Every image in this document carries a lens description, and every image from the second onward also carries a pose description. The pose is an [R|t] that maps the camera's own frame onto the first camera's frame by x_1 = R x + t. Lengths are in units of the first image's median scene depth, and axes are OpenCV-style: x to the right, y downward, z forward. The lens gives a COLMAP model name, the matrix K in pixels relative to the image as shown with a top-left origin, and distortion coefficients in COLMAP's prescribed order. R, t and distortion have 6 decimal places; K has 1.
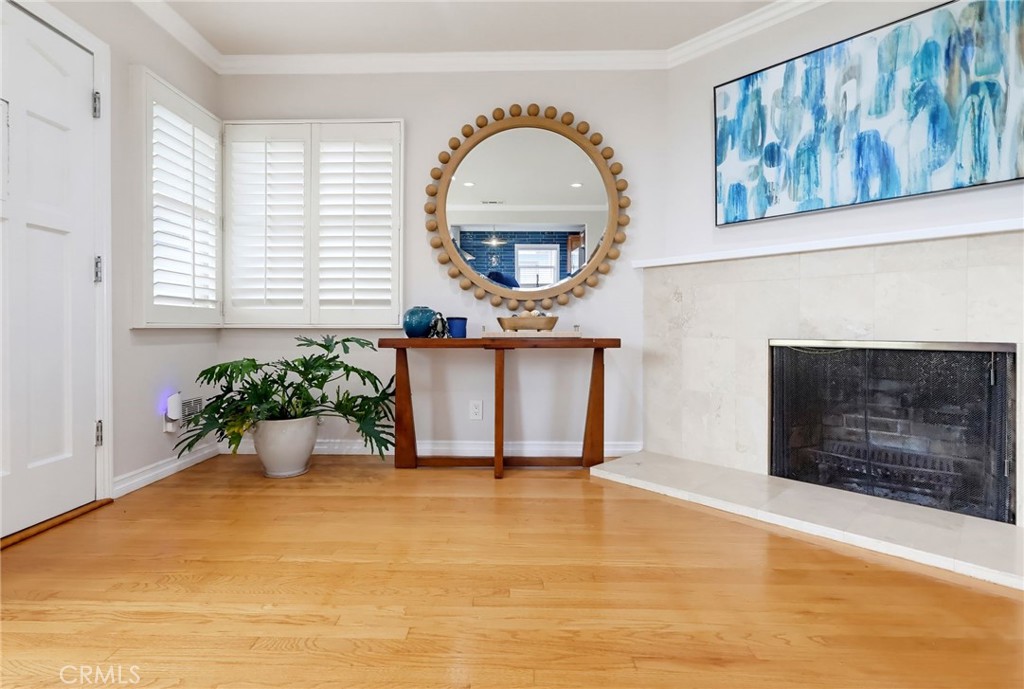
lens RADIAL K [[479.8, 0, 509.6], [0, 479.8, 333.5], [0, 0, 1]] dist [-0.003982, 0.000904]
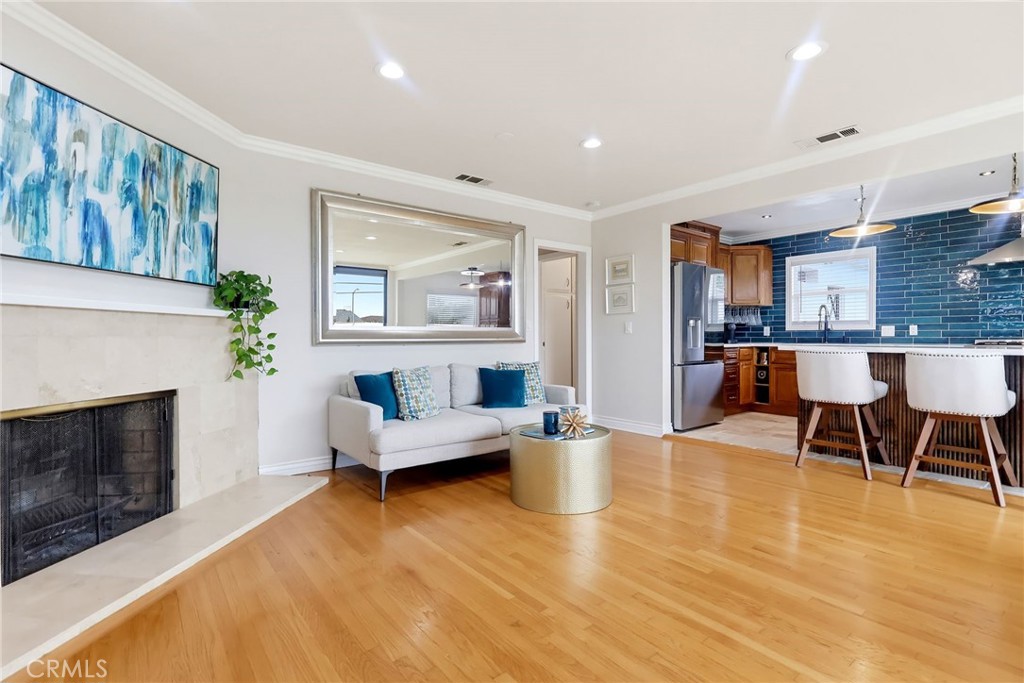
lens RADIAL K [[479.8, 0, 508.6], [0, 479.8, 340.9], [0, 0, 1]] dist [-0.003982, 0.000904]
pose [[-0.632751, -0.004656, 0.774341, -0.590526], [0.010131, 0.999847, 0.014291, -0.109199], [-0.774289, 0.016888, -0.632607, 0.877731]]
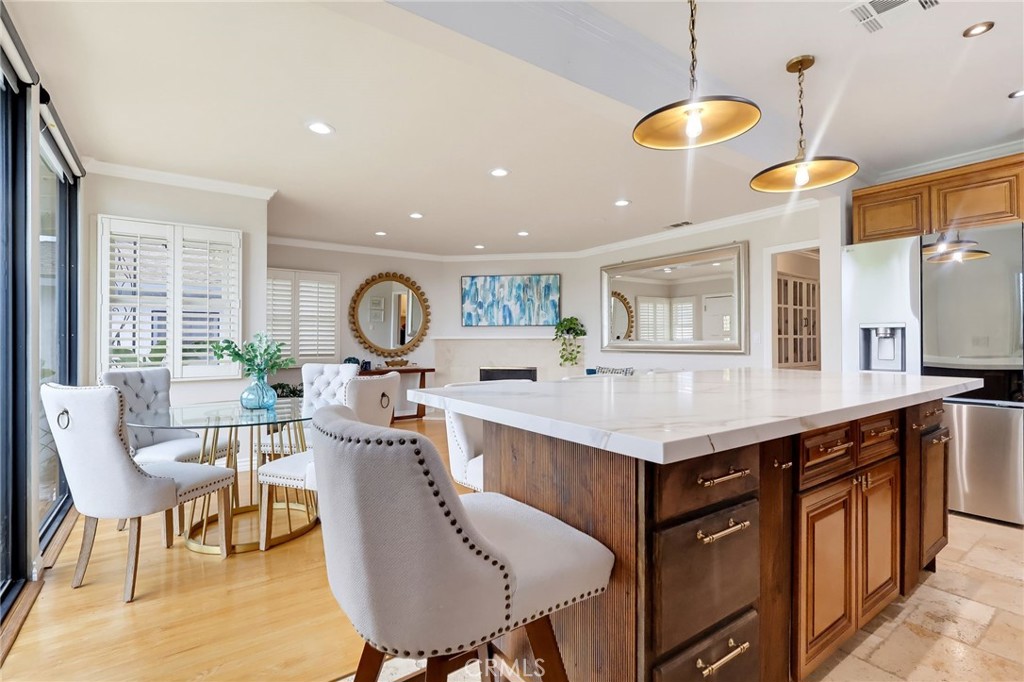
lens RADIAL K [[479.8, 0, 508.8], [0, 479.8, 337.4], [0, 0, 1]] dist [-0.003982, 0.000904]
pose [[0.802620, 0.003545, 0.596480, -1.128375], [0.008967, 0.999798, -0.018008, -0.120689], [-0.596424, 0.019802, 0.802426, -1.551237]]
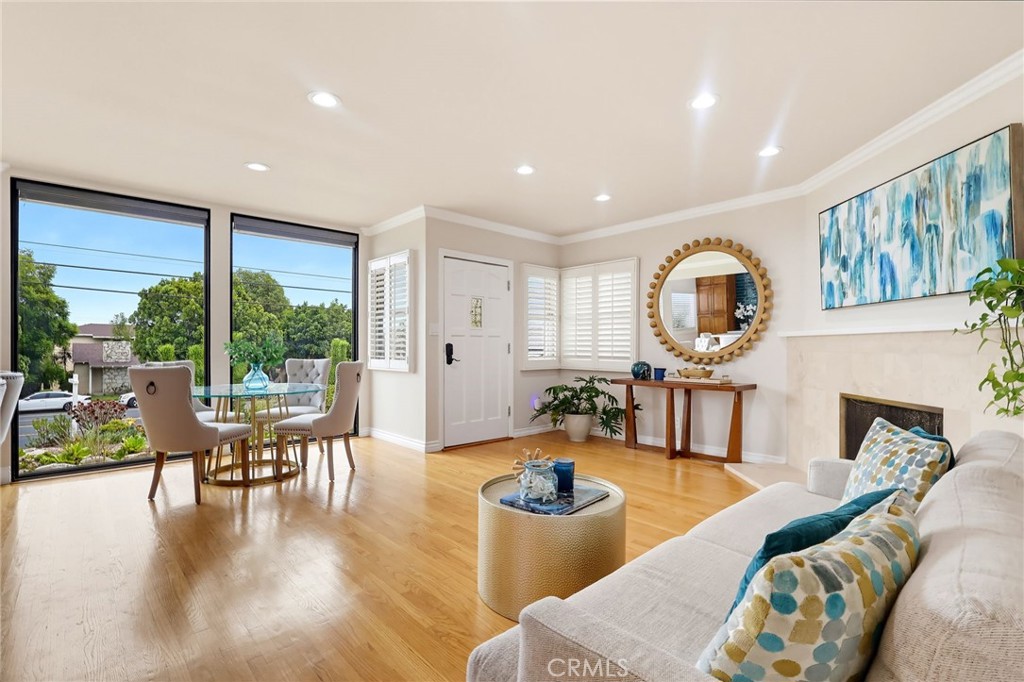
lens RADIAL K [[479.8, 0, 508.0], [0, 479.8, 346.5], [0, 0, 1]] dist [-0.003982, 0.000904]
pose [[0.689661, -0.000325, -0.724132, 0.917374], [-0.007127, 0.999948, -0.007236, -0.112746], [0.724097, 0.010151, 0.689623, -0.720226]]
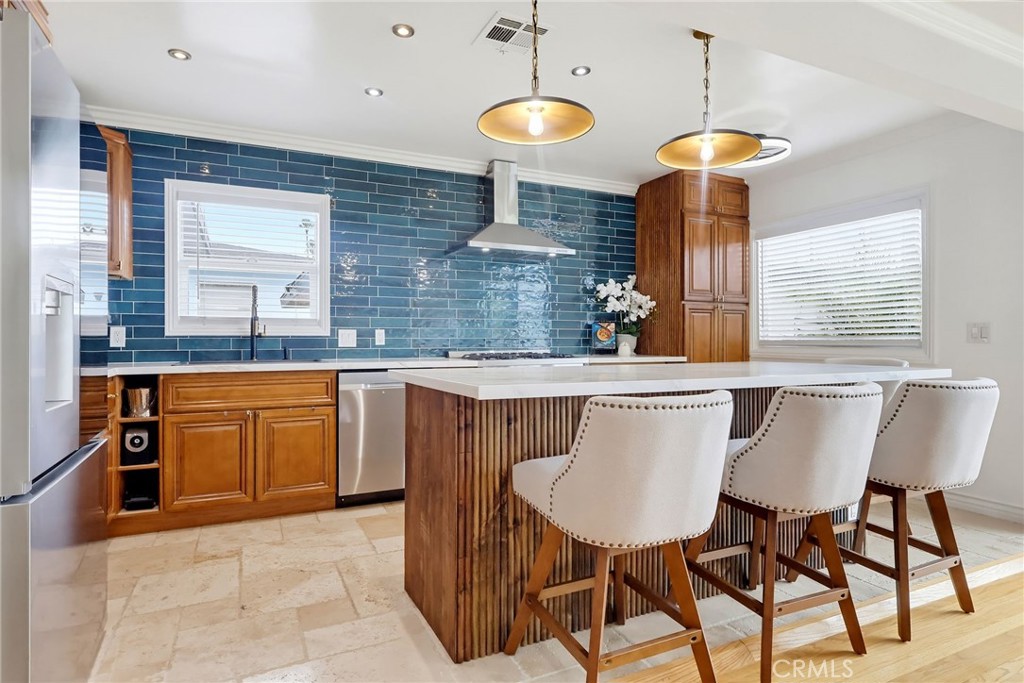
lens RADIAL K [[559.7, 0, 507.2], [0, 559.7, 338.0], [0, 0, 1]] dist [-0.004503, 0.006434]
pose [[-0.895914, -0.000610, -0.444228, 0.366848], [-0.003813, 0.999973, 0.006316, -0.119238], [0.444212, 0.007353, -0.895892, -0.337083]]
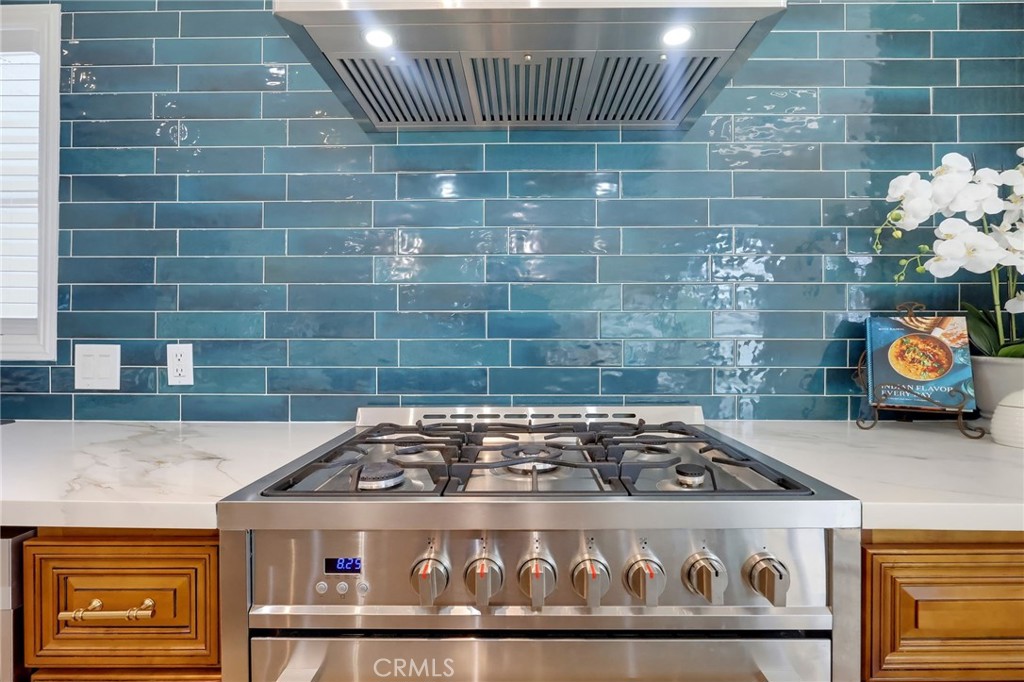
lens RADIAL K [[479.8, 0, 512.7], [0, 479.8, 340.5], [0, 0, 1]] dist [-0.003982, 0.000904]
pose [[-0.999989, -0.001546, 0.004375, -0.431567], [-0.001521, 0.999983, 0.005698, -0.140090], [-0.004383, 0.005691, -0.999974, -1.500512]]
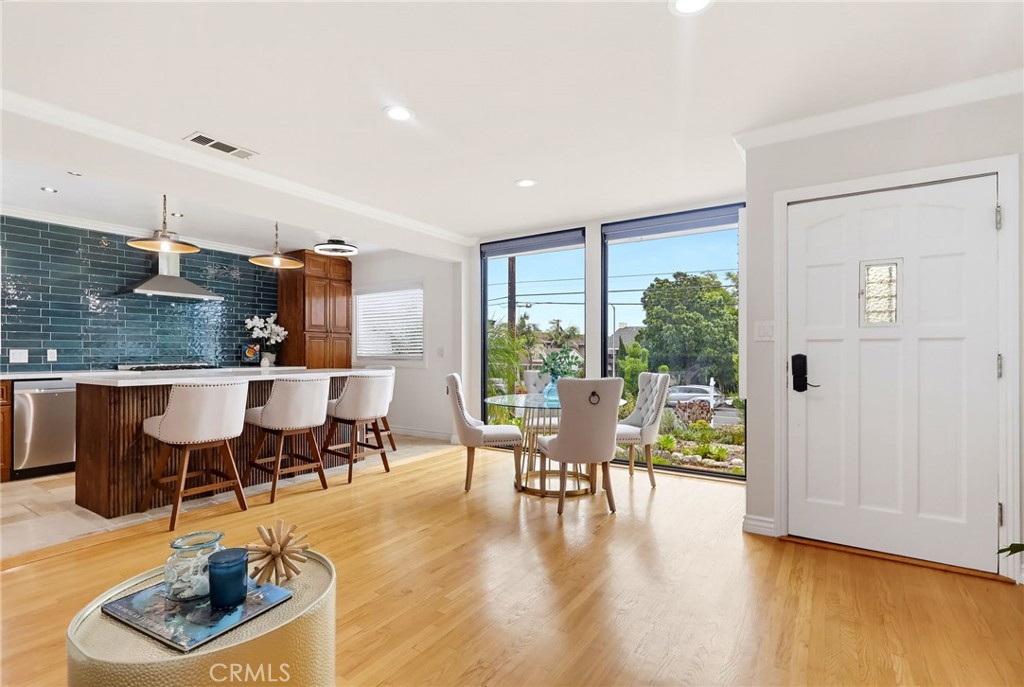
lens RADIAL K [[479.8, 0, 506.6], [0, 479.8, 354.5], [0, 0, 1]] dist [-0.003982, 0.000904]
pose [[-0.535239, 0.003433, -0.844694, 0.611256], [-0.008301, 0.999922, 0.009324, -0.145114], [0.844660, 0.012002, -0.535169, 0.569182]]
